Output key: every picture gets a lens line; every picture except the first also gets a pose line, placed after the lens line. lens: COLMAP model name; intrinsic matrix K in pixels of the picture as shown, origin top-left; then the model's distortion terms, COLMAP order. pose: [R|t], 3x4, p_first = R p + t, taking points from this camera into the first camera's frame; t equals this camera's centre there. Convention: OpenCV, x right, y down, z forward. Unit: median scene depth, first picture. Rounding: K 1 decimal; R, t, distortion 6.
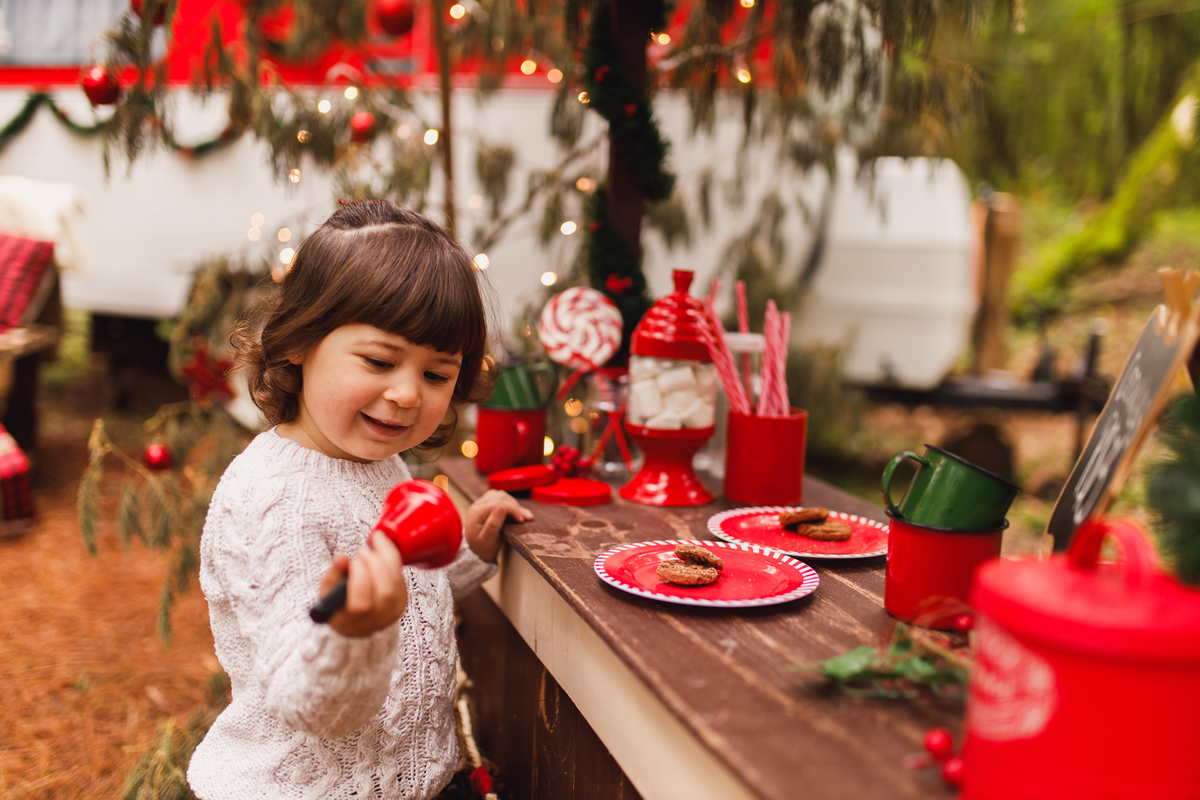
lens RADIAL K [[1133.6, 0, 601.6], [0, 1133.6, 421.6], [0, 0, 1]] dist [-0.012958, 0.003501]
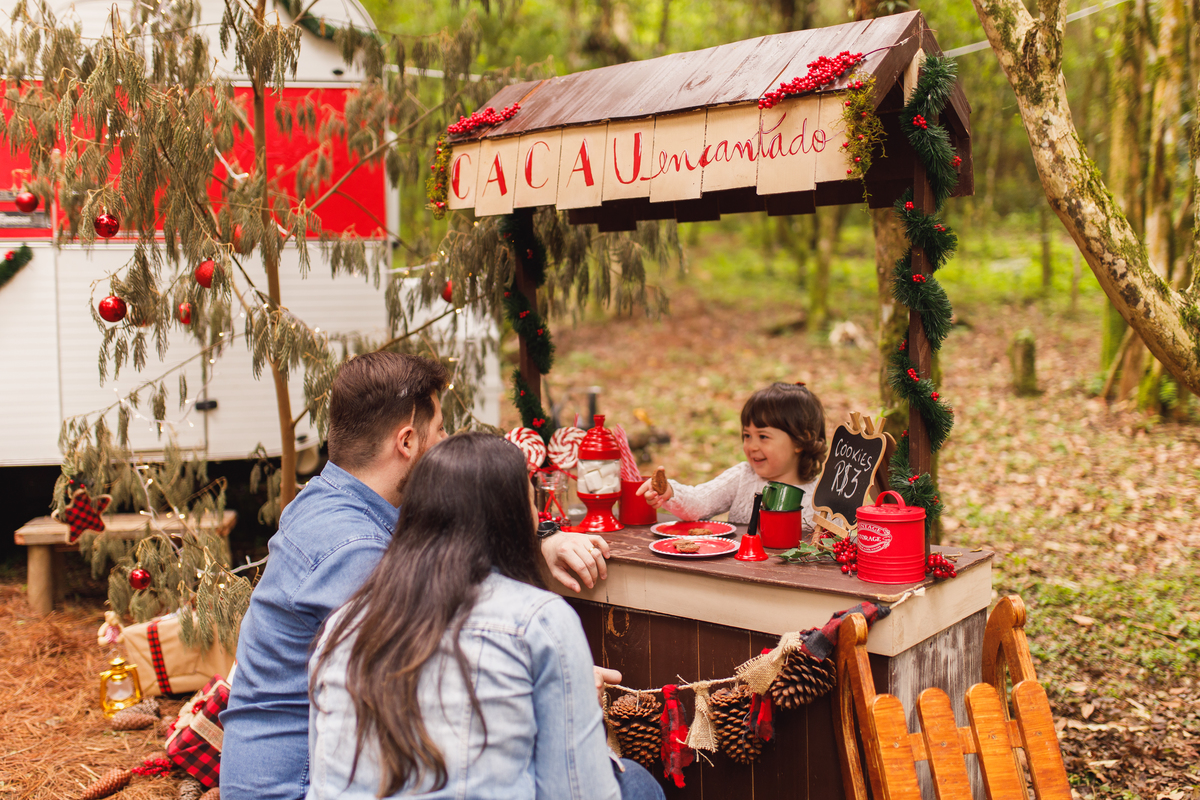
lens RADIAL K [[1200.8, 0, 600.0], [0, 1200.8, 400.0], [0, 0, 1]] dist [-0.014748, -0.013317]
pose [[0.836436, -0.096291, 0.539540, -0.994535], [0.131272, 0.990988, -0.026647, -0.094264], [-0.532112, 0.093115, 0.841538, -0.756239]]
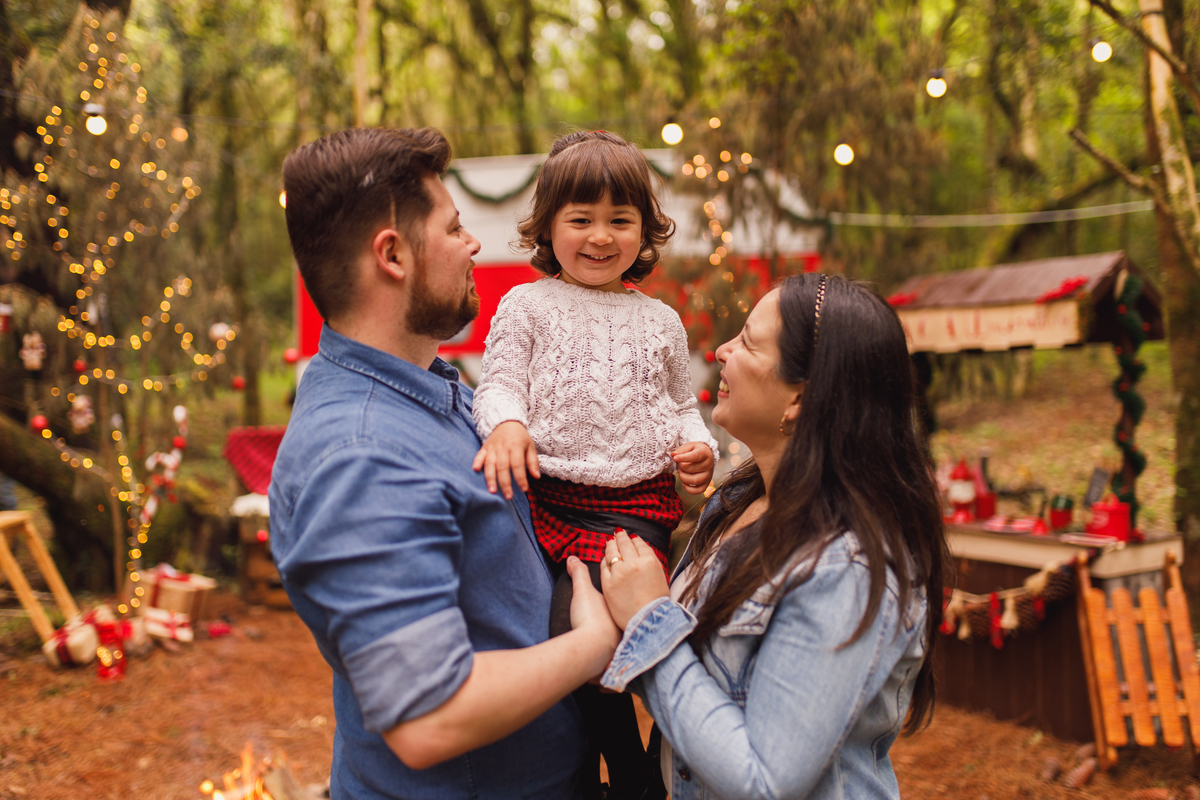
lens RADIAL K [[1200.8, 0, 600.0], [0, 1200.8, 400.0], [0, 0, 1]] dist [-0.014748, -0.013317]
pose [[0.971885, -0.063610, 0.226699, -1.792677], [0.093761, 0.987740, -0.124812, 0.049921], [-0.215981, 0.142558, 0.965935, -2.350627]]
